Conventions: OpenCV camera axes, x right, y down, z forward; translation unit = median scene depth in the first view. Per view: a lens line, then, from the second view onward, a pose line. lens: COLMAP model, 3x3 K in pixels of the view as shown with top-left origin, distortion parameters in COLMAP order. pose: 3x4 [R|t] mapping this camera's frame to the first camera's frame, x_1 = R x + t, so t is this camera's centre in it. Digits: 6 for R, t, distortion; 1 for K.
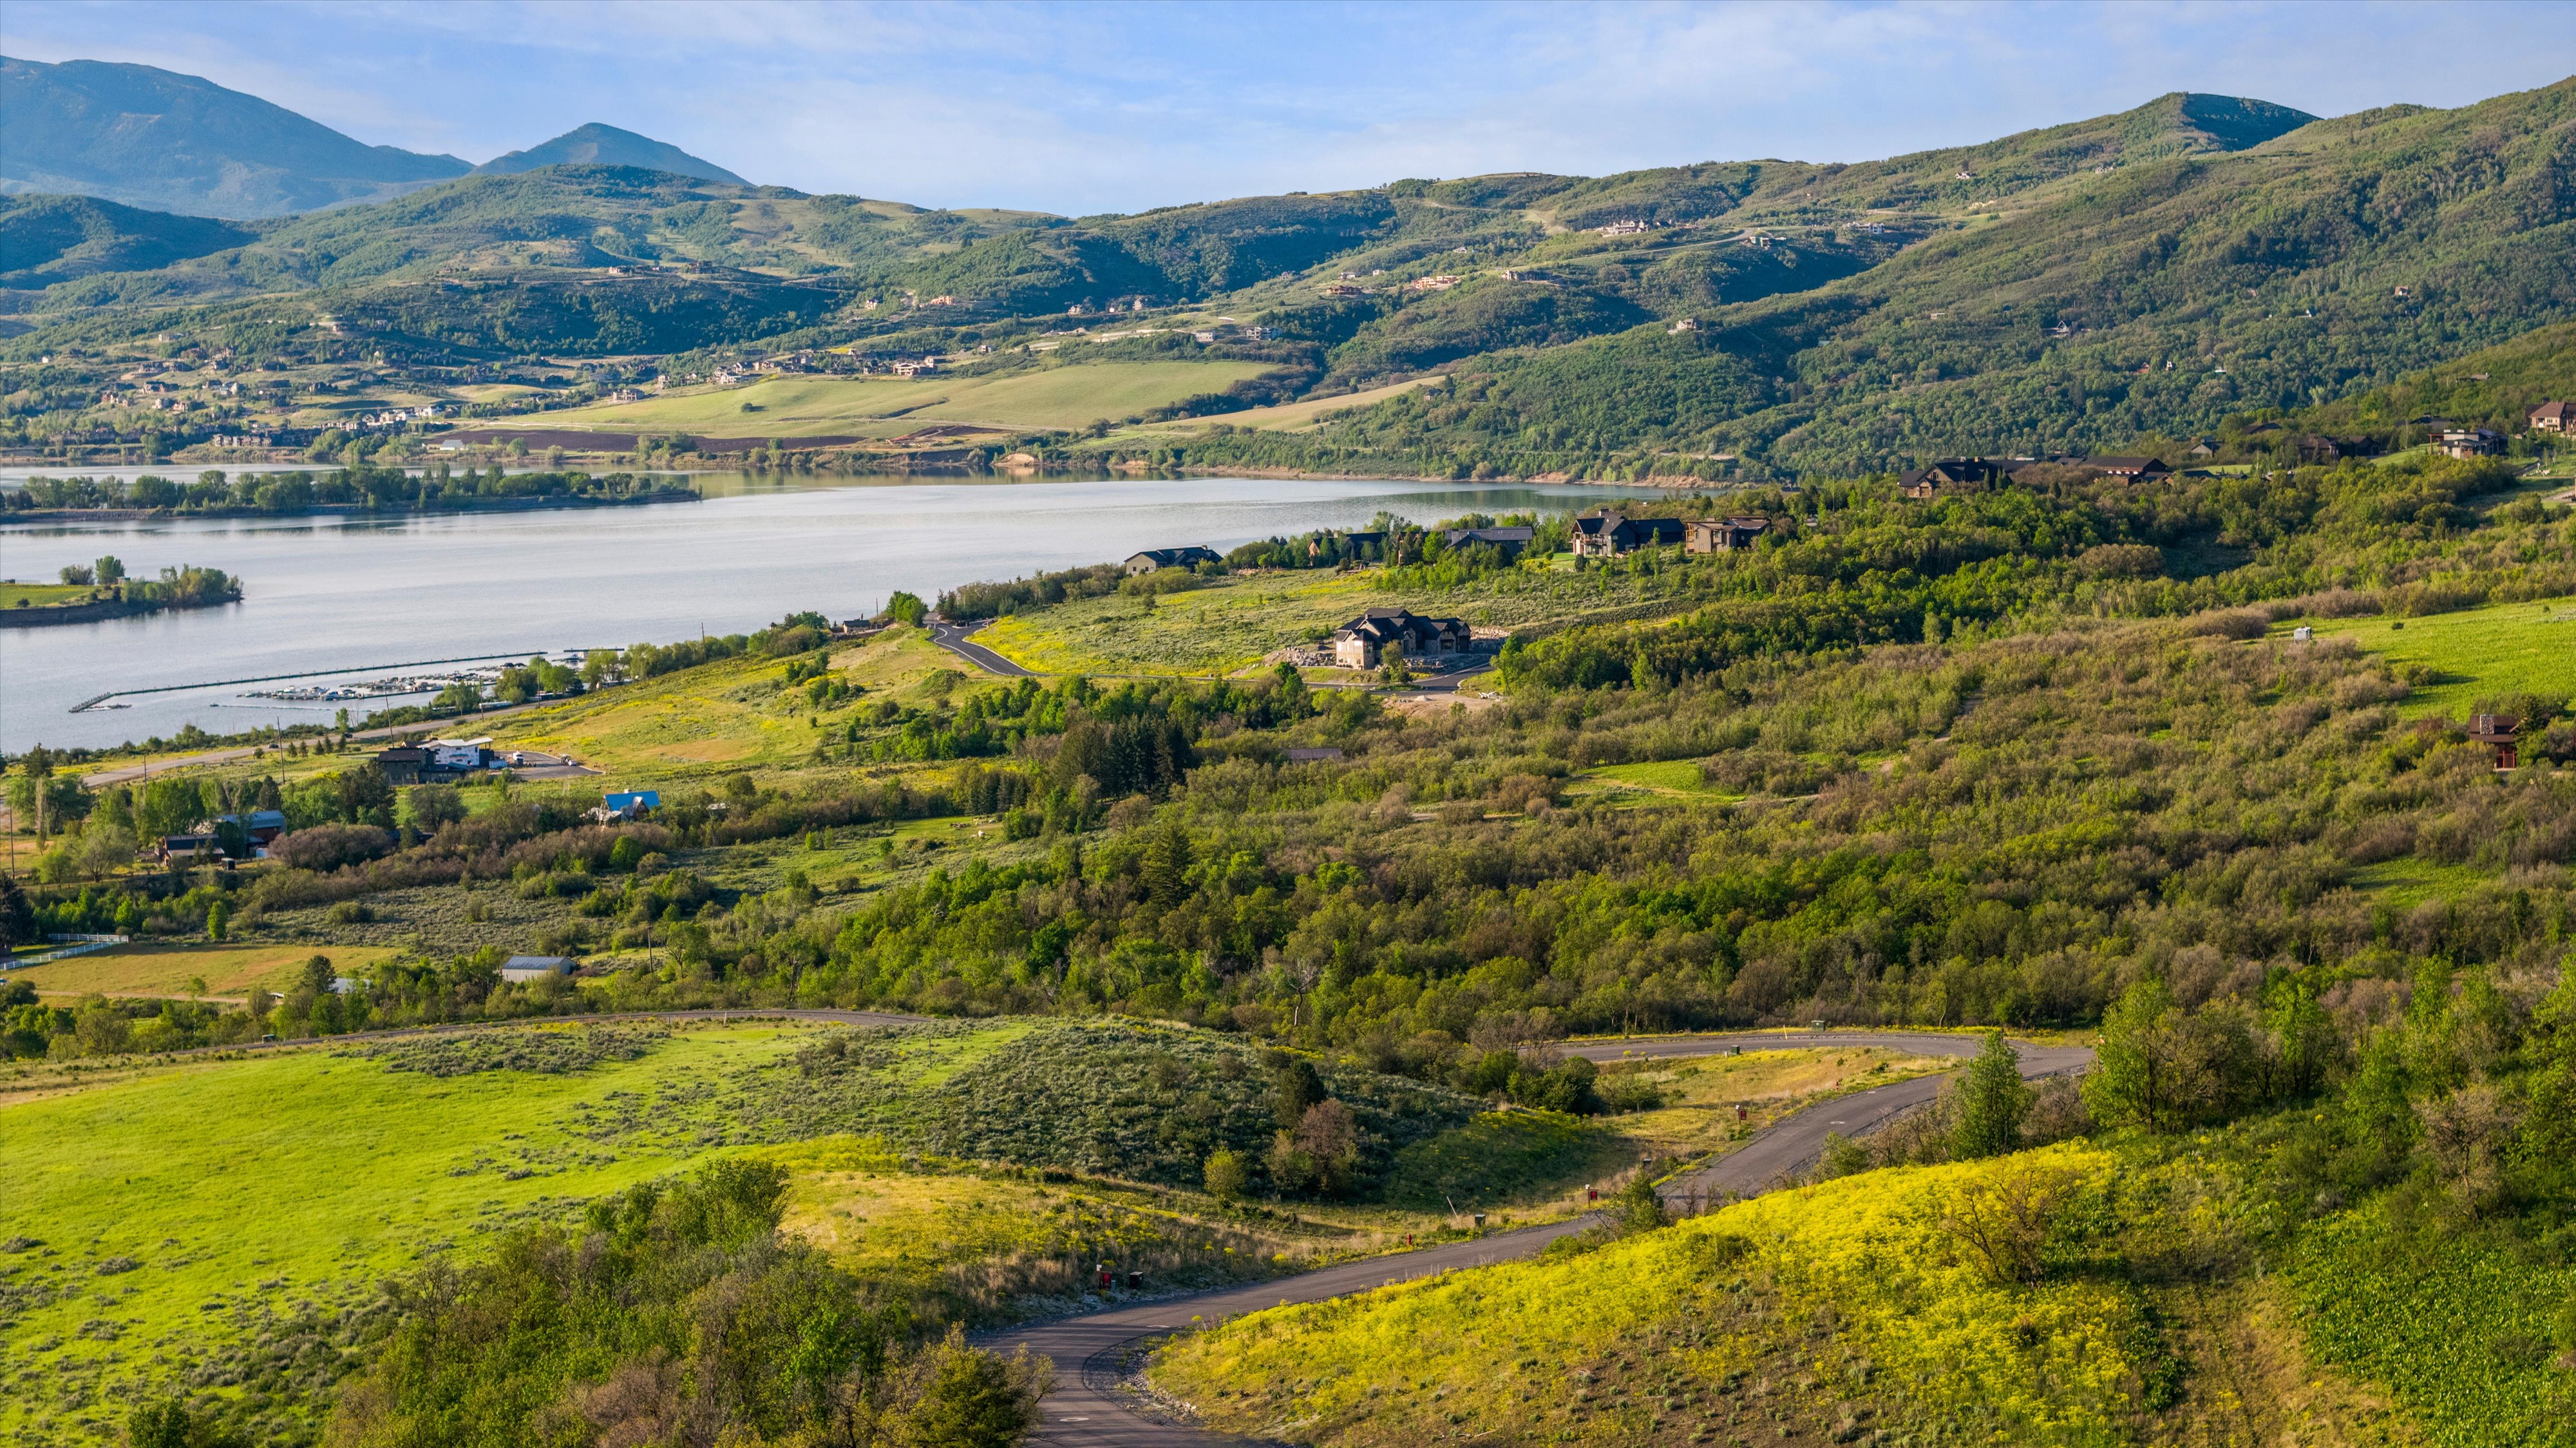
lens RADIAL K [[5154.4, 0, 1291.8], [0, 5154.4, 731.9], [0, 0, 1]] dist [-0.145141, 0.000000]
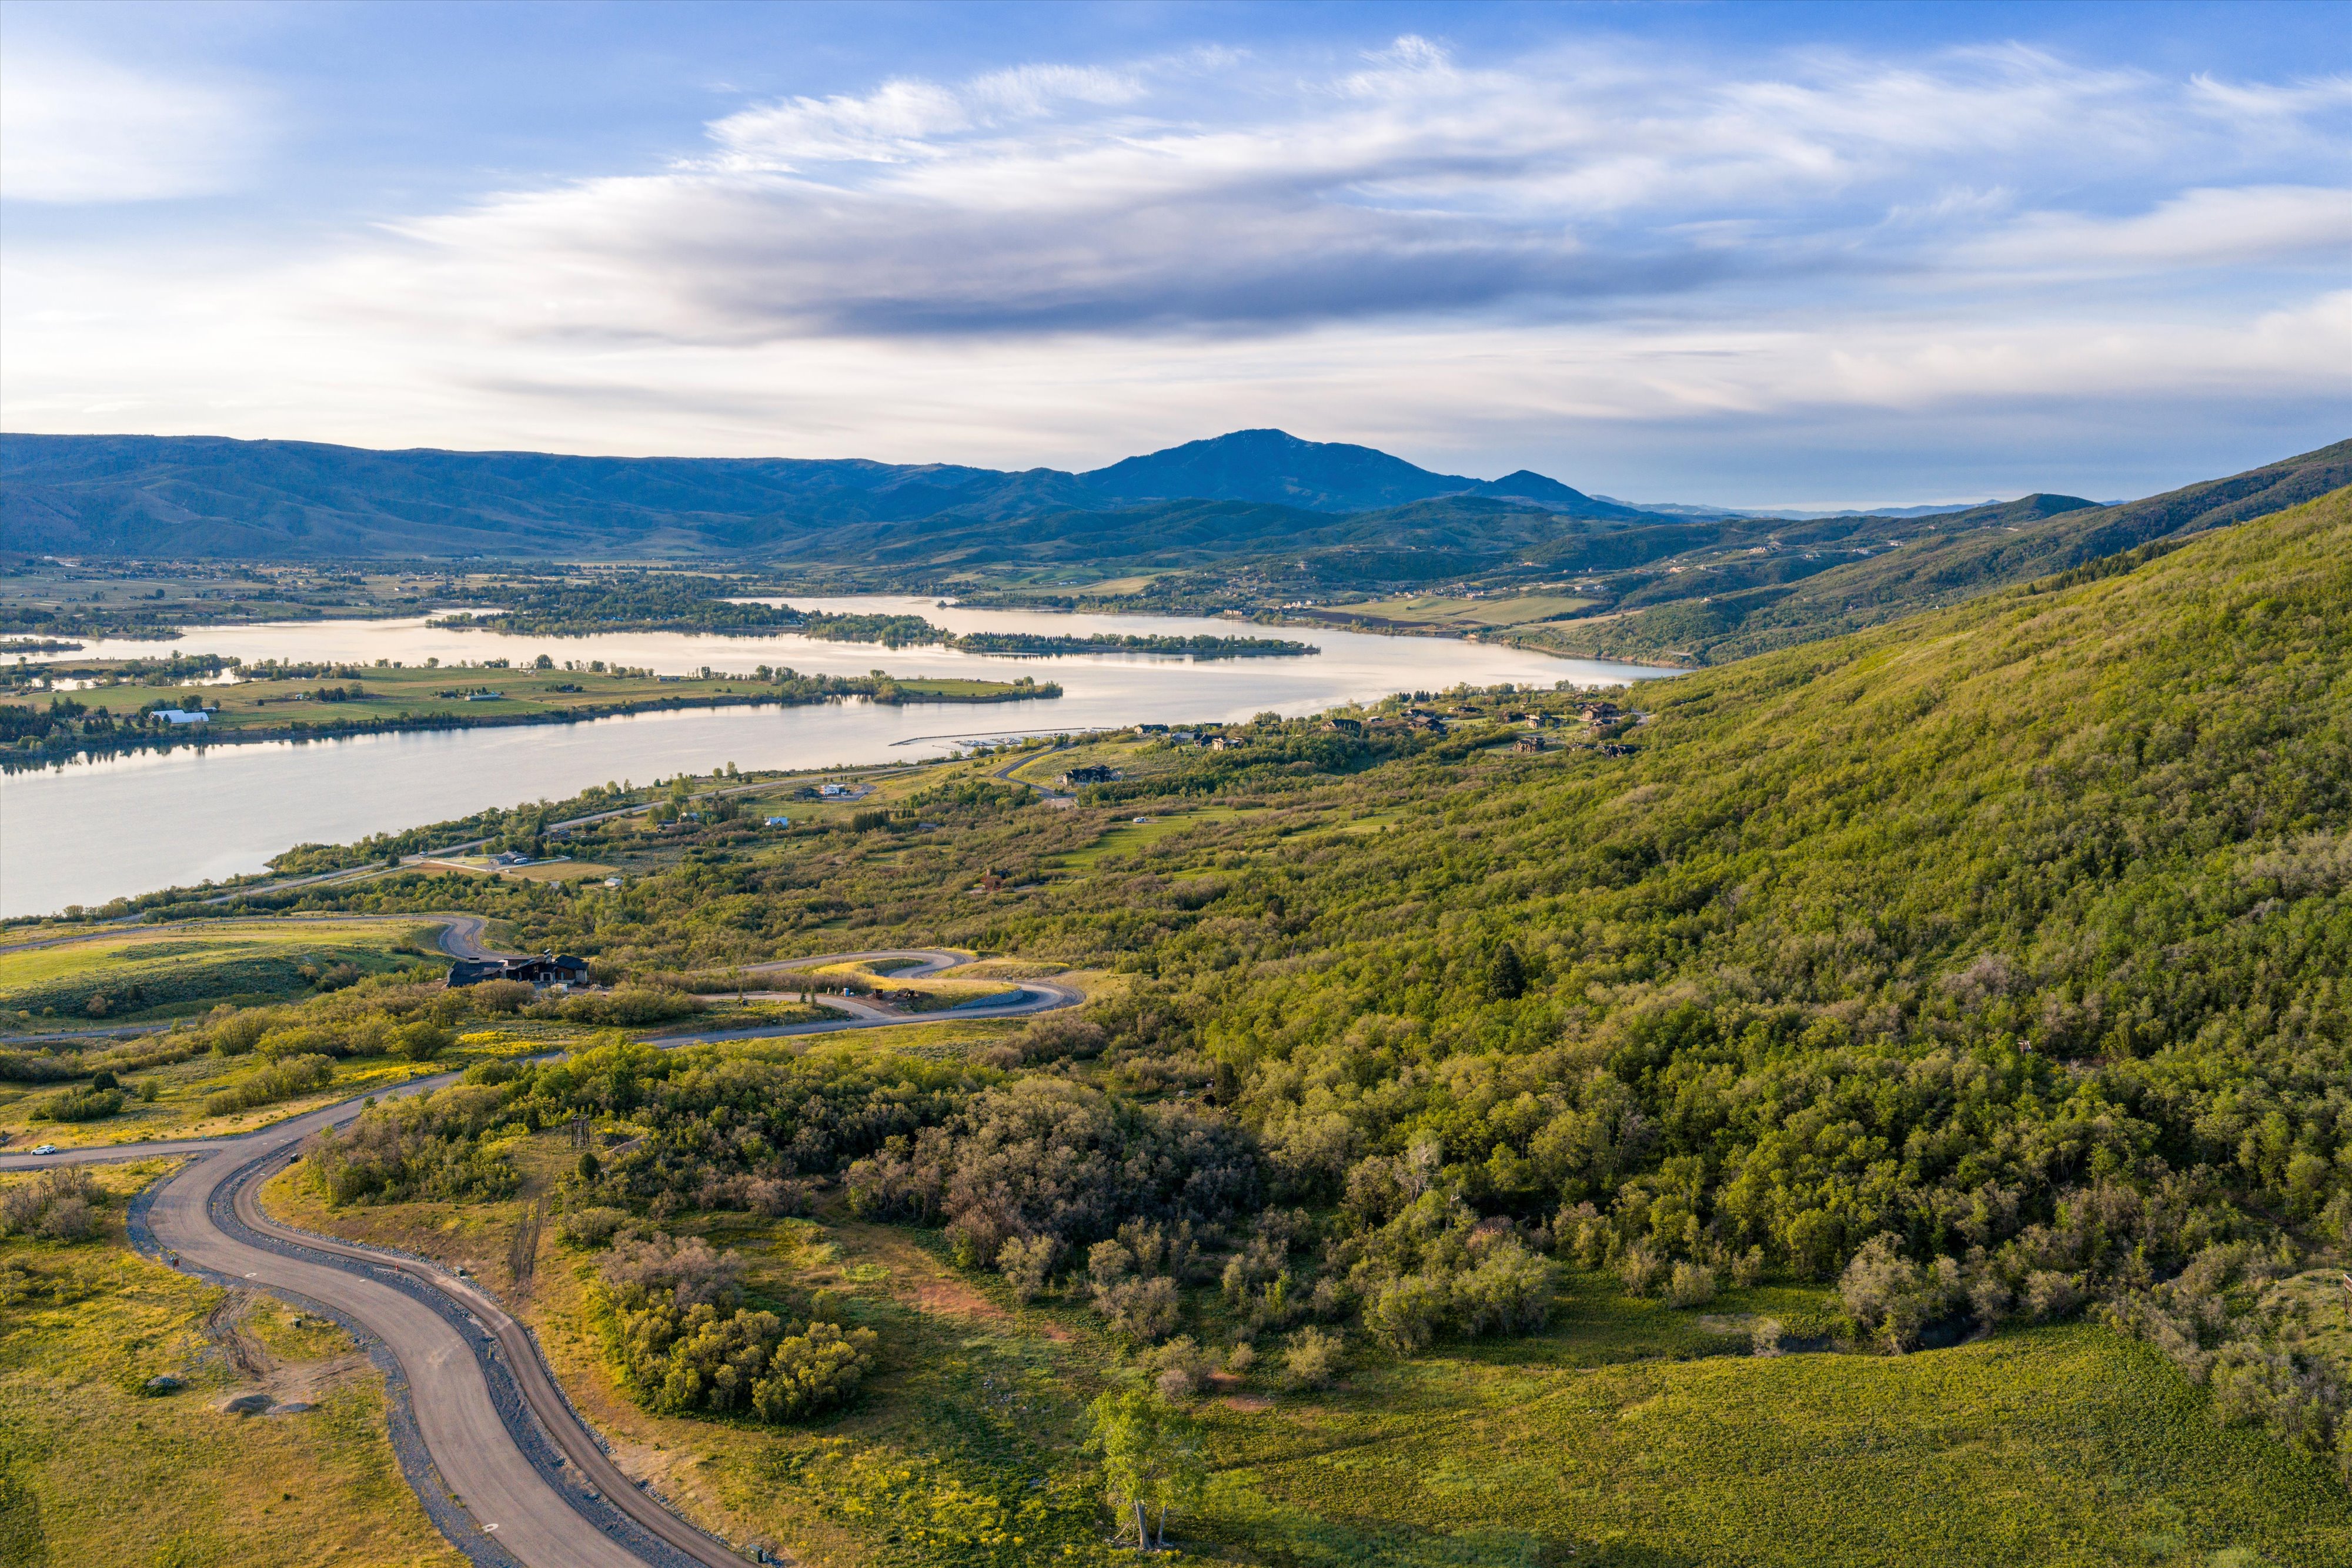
lens RADIAL K [[1937.0, 0, 1186.3], [0, 1937.0, 780.7], [0, 0, 1]] dist [0.024764, -0.041259]
pose [[0.945163, 0.068178, -0.319404, 0.117214], [-0.053207, 0.997047, 0.055377, -0.021441], [0.322236, -0.035346, 0.945999, -0.027246]]
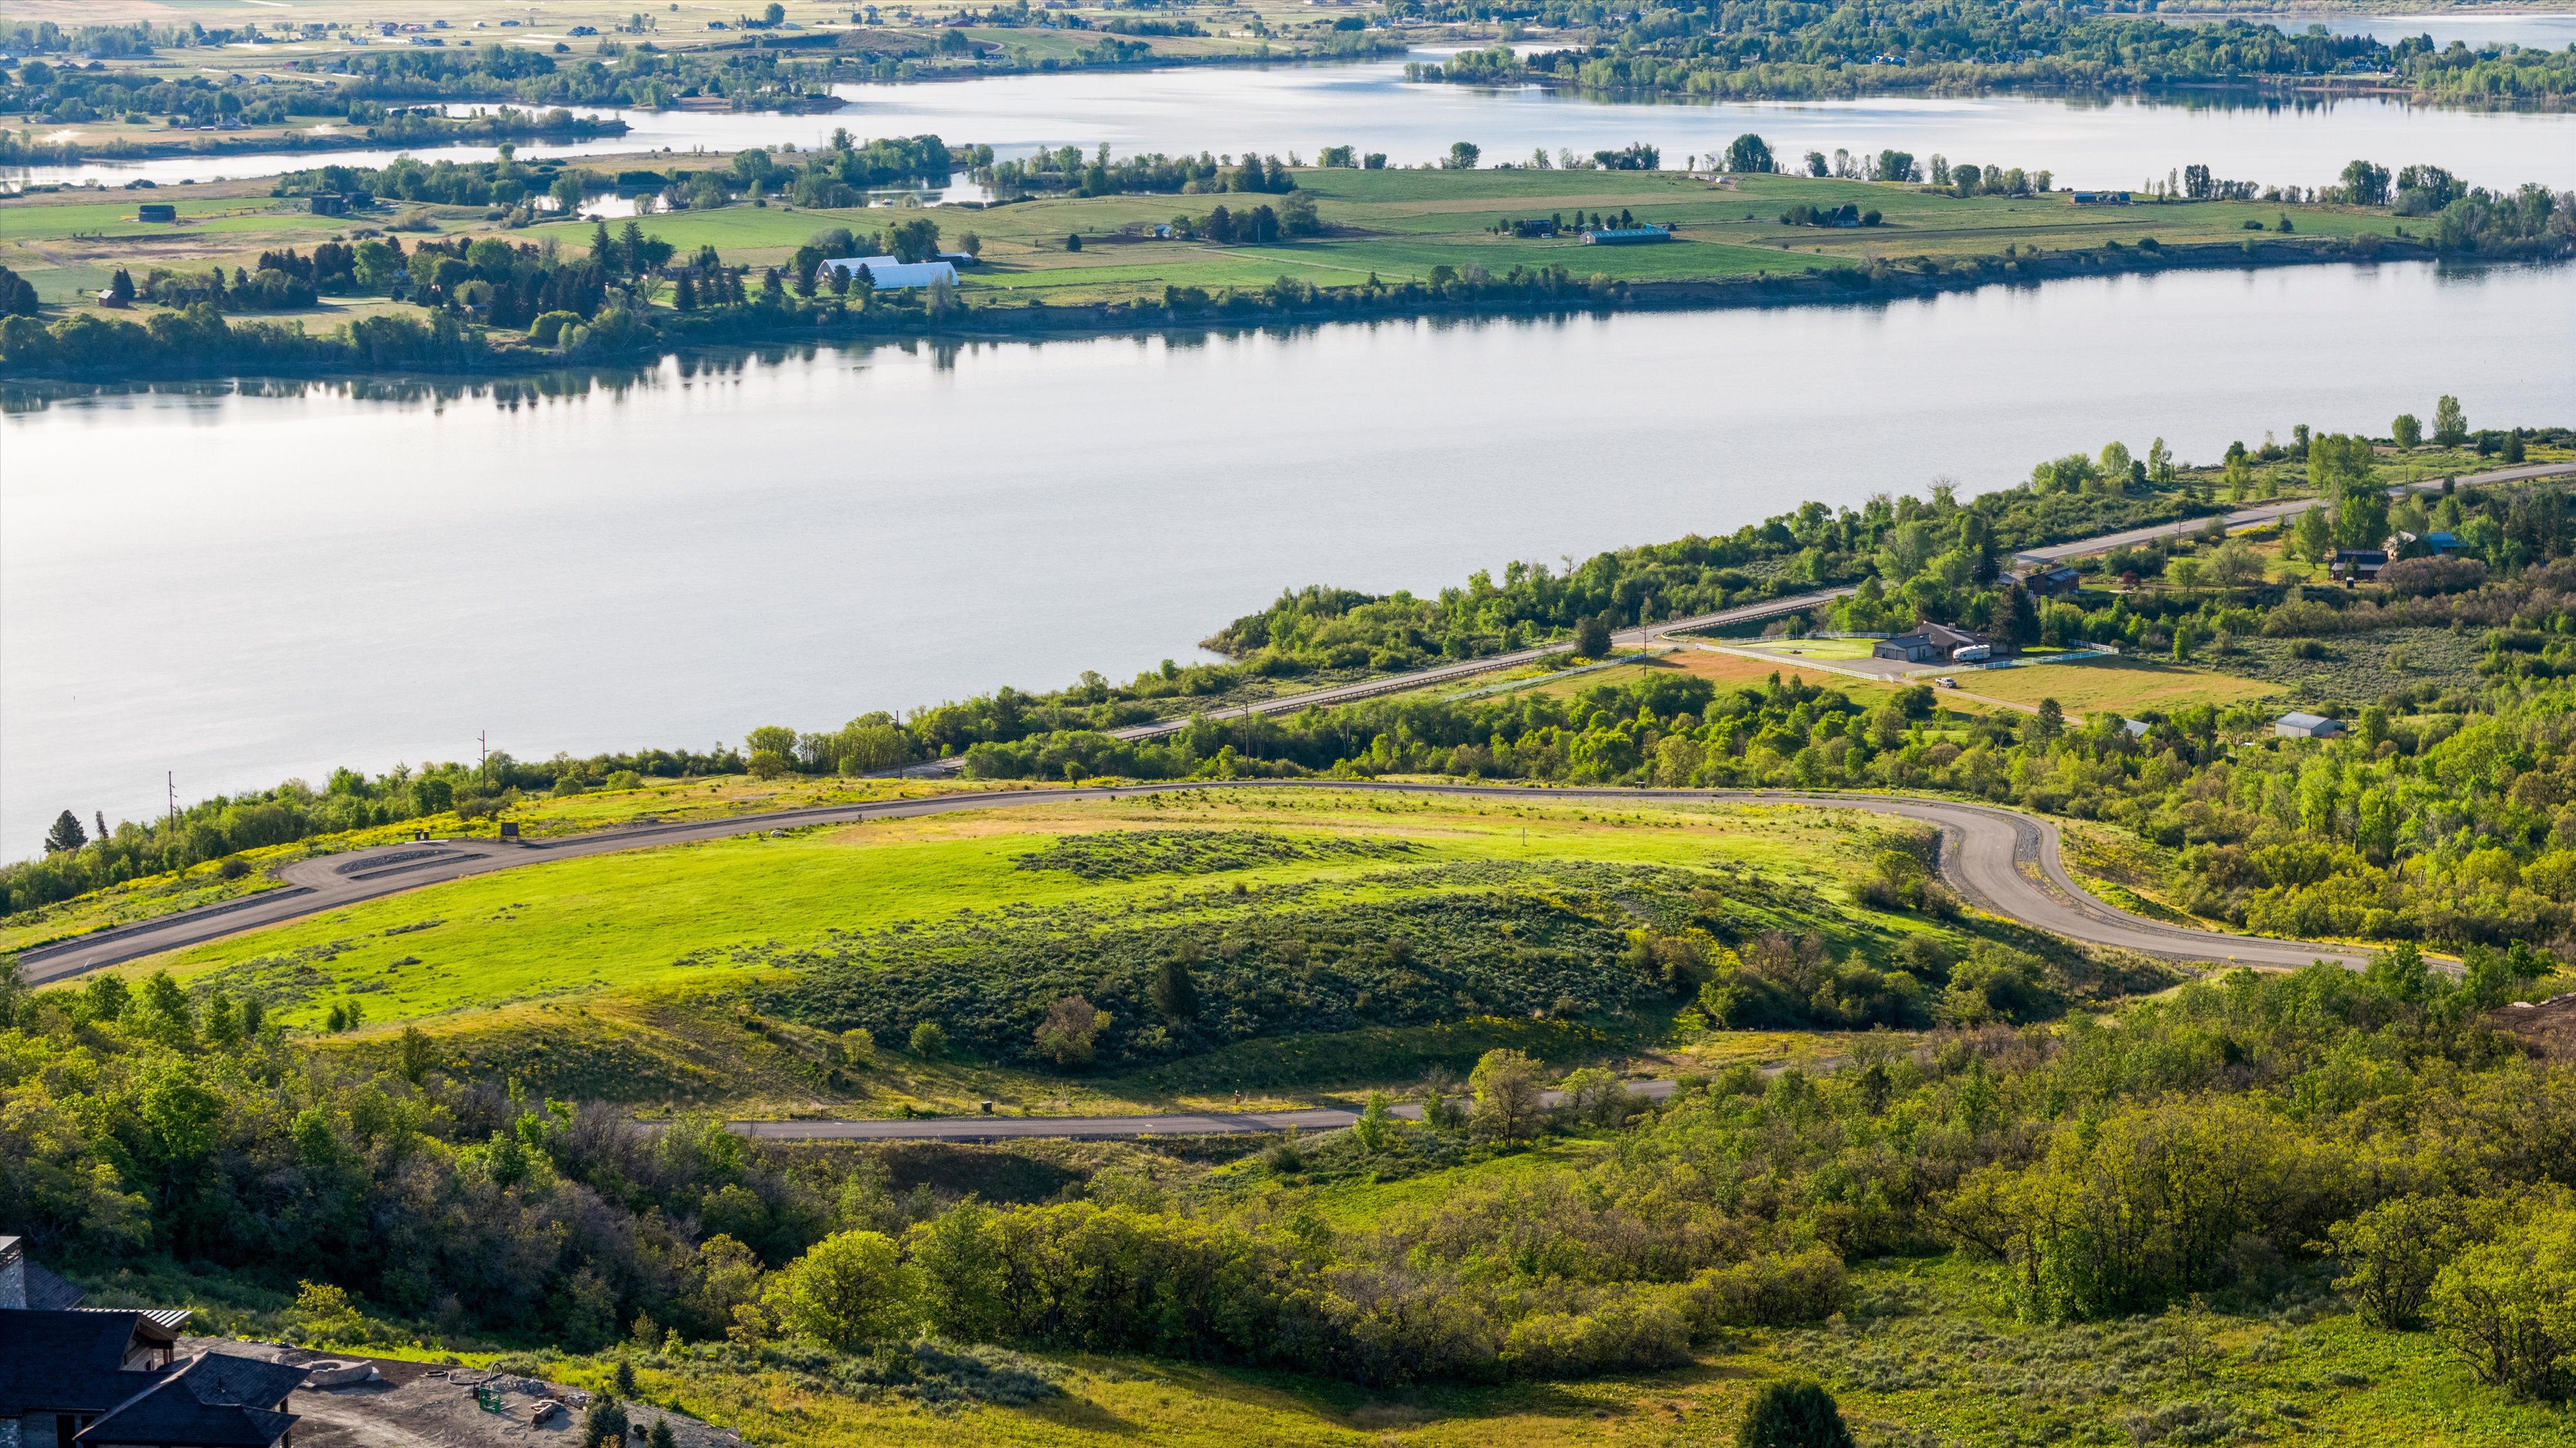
lens RADIAL K [[5154.4, 0, 1301.2], [0, 5154.4, 722.7], [0, 0, 1]] dist [-0.145141, 0.000000]
pose [[0.762197, 0.114492, -0.637140, 0.070344], [-0.055874, 0.992198, 0.111454, -0.011732], [0.644929, -0.049351, 0.762647, 0.001750]]
